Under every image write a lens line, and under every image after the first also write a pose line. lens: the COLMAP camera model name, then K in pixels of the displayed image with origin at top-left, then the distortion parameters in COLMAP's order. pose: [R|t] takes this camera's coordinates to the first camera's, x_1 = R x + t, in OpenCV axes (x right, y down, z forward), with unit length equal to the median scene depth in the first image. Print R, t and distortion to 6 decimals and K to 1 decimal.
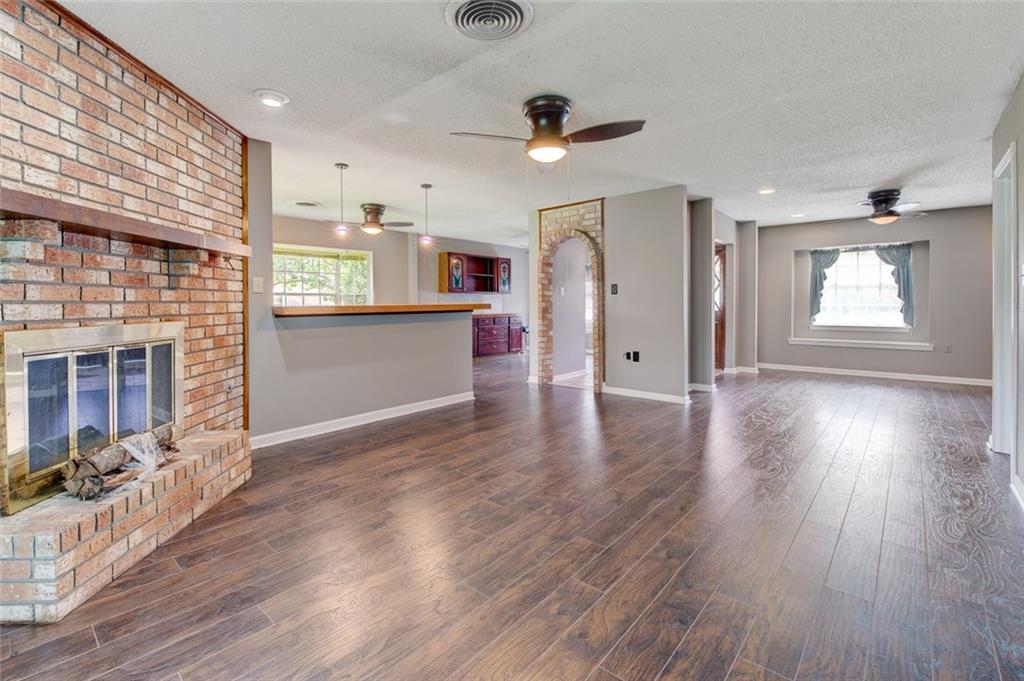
lens RADIAL K [[466.1, 0, 513.3], [0, 466.1, 314.0], [0, 0, 1]] dist [0.001816, -0.000223]
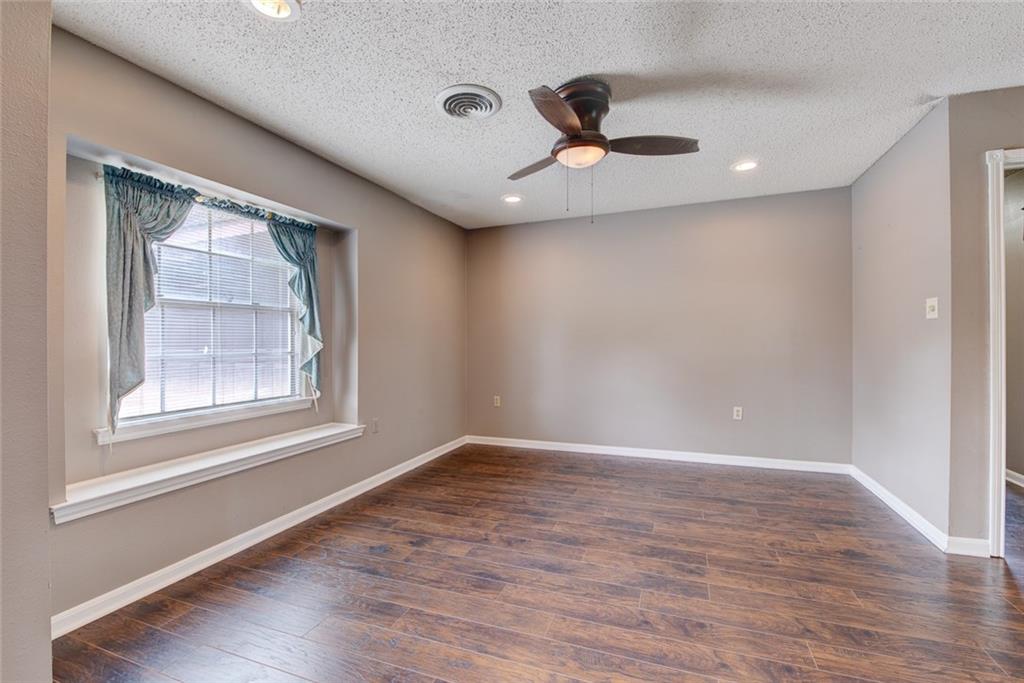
lens RADIAL K [[453.9, 0, 517.9], [0, 453.9, 338.6], [0, 0, 1]] dist [0.000269, -0.000001]
pose [[-0.343535, 0.007042, 0.939113, 0.316741], [0.026946, 0.999634, 0.002361, -0.027887], [-0.938753, 0.026116, -0.343599, 0.926007]]
